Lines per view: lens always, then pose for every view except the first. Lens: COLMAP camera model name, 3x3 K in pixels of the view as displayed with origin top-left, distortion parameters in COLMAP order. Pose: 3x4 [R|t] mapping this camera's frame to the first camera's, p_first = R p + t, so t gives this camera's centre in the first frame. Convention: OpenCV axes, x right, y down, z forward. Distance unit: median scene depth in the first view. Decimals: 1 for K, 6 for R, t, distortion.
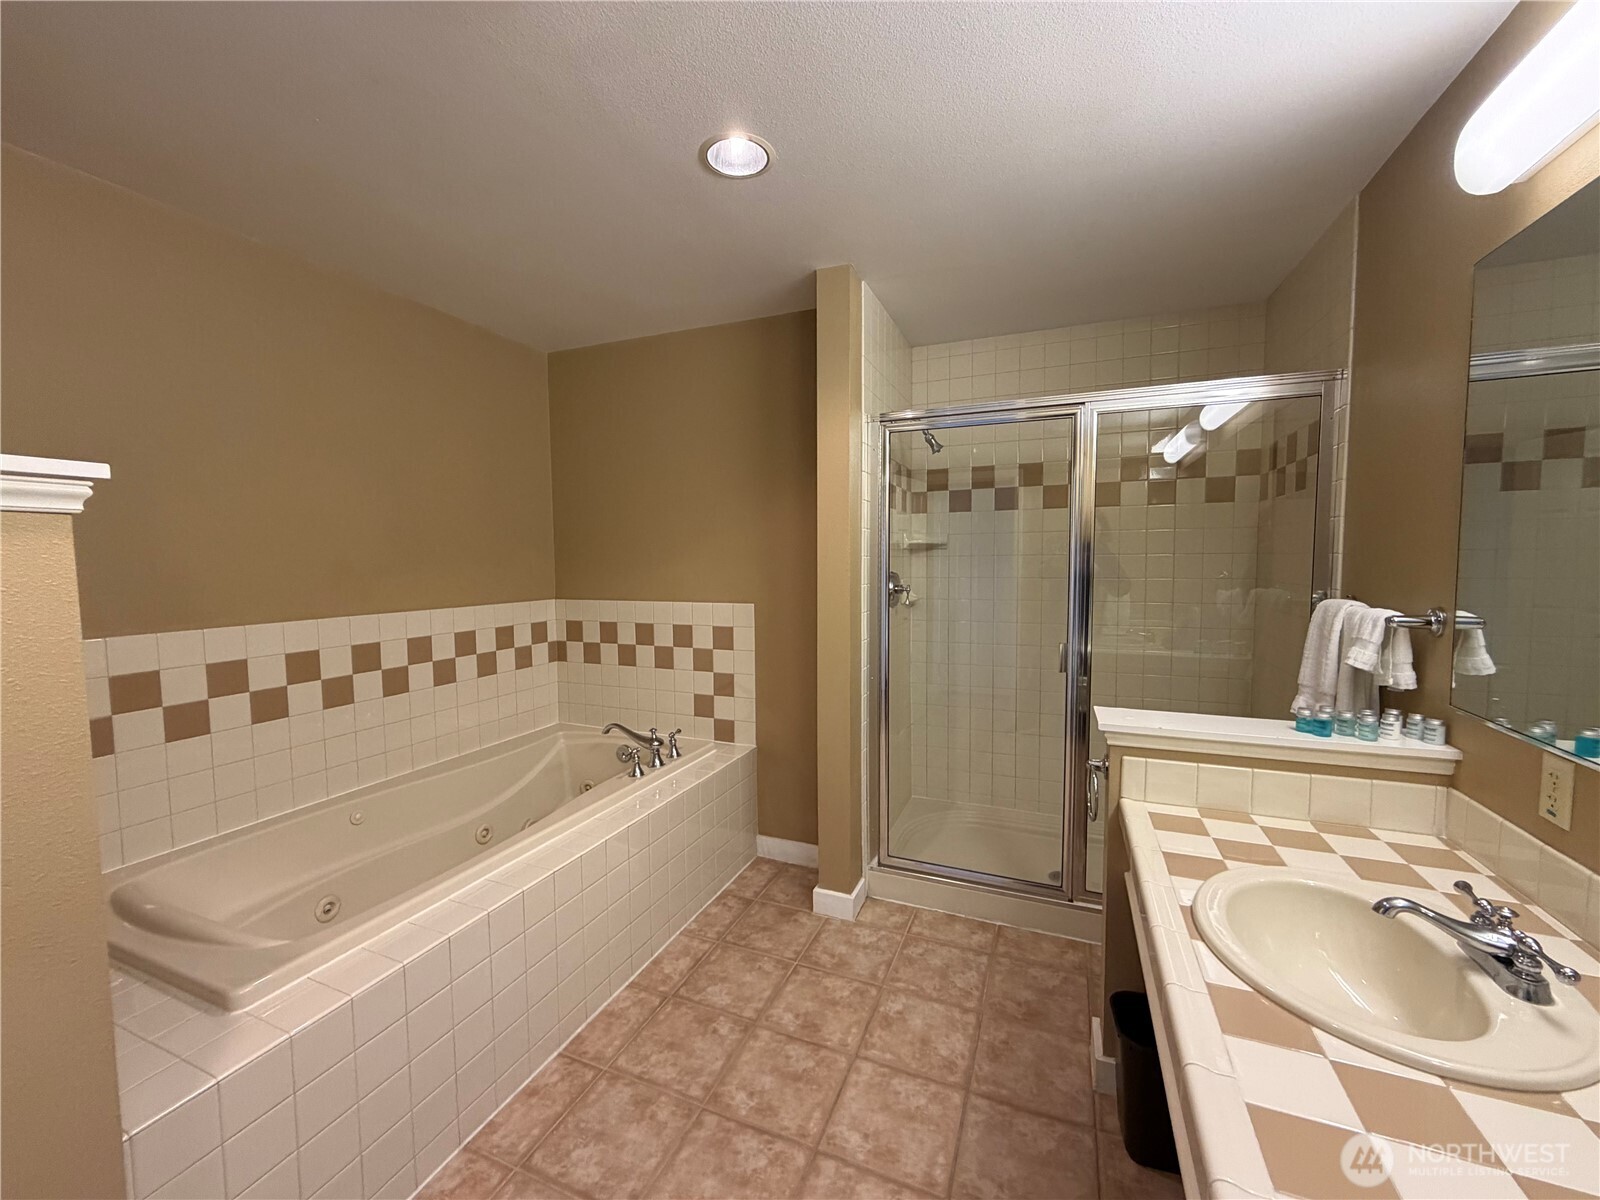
lens RADIAL K [[637.3, 0, 793.7], [0, 637.3, 600.6], [0, 0, 1]] dist [-0.001853, 0.000164]
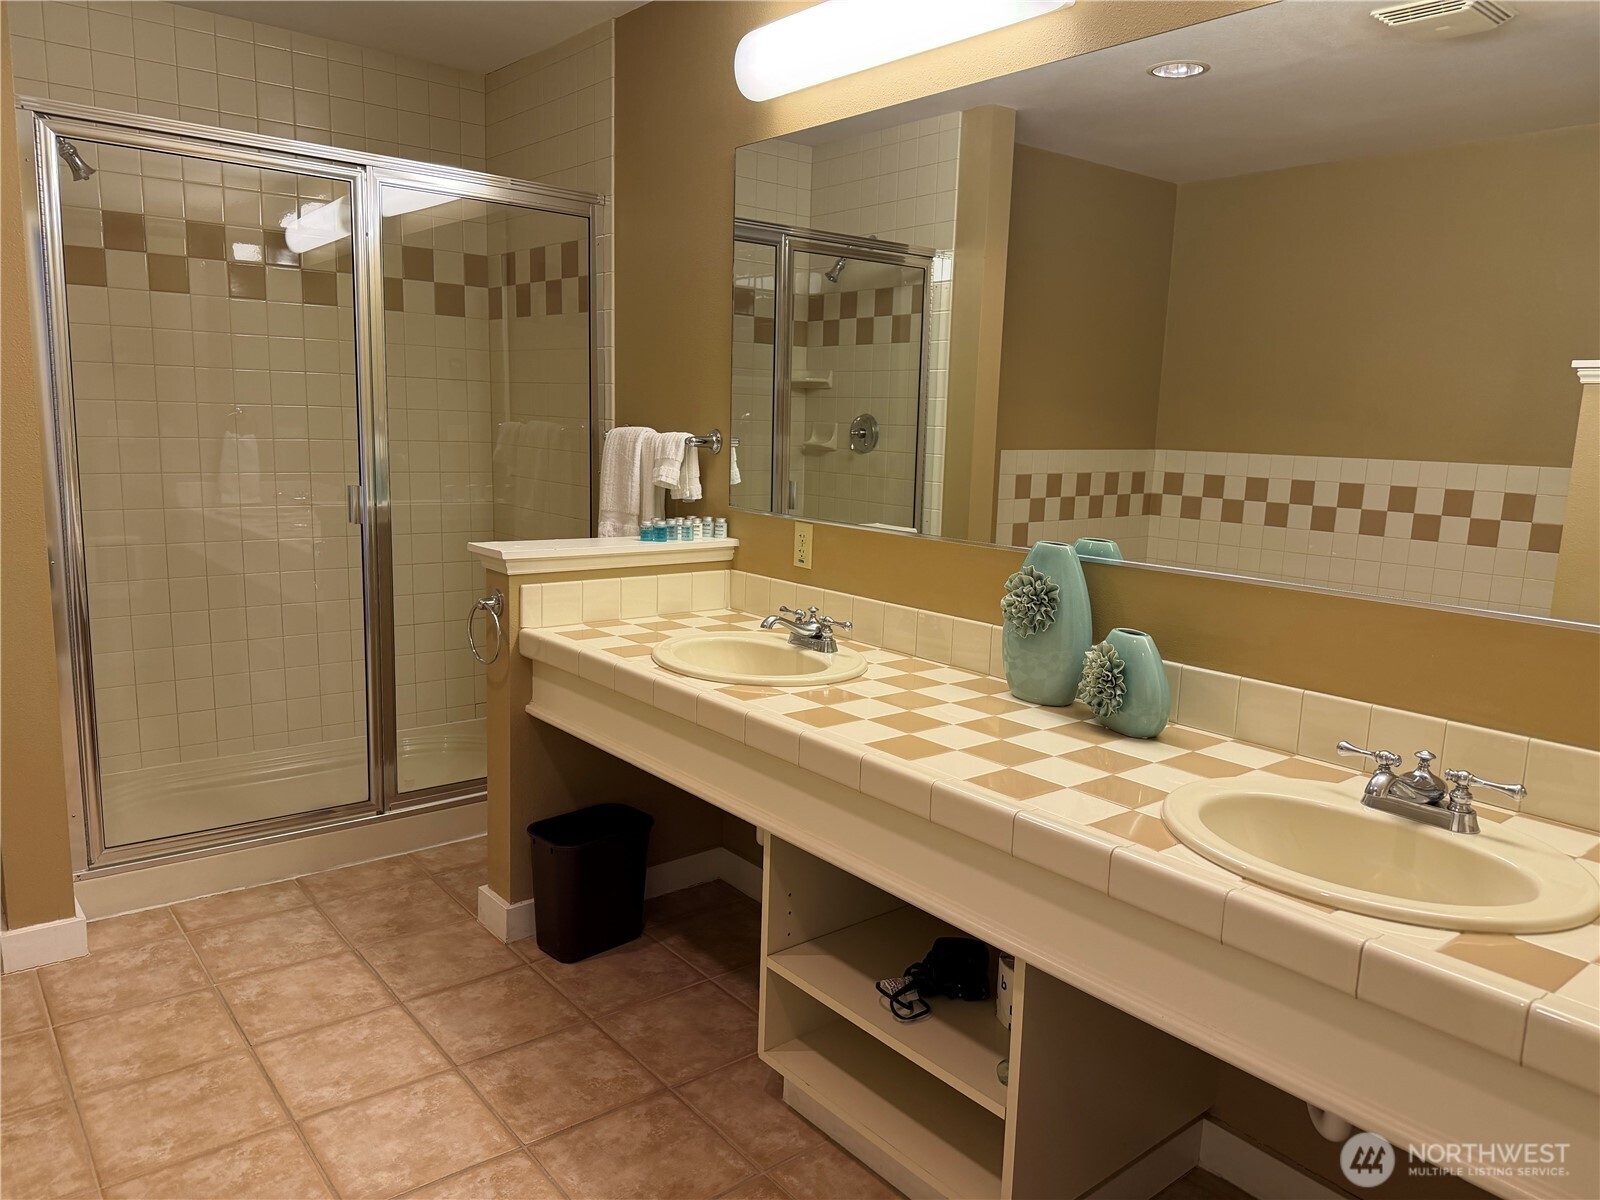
lens RADIAL K [[1113.3, 0, 802.9], [0, 1113.3, 594.0], [0, 0, 1]] dist [0.039045, -0.002354]
pose [[0.466038, -0.113670, 0.877432, -0.761419], [0.021546, 0.992877, 0.117182, 0.068907], [-0.884502, -0.035706, 0.465168, -0.157689]]
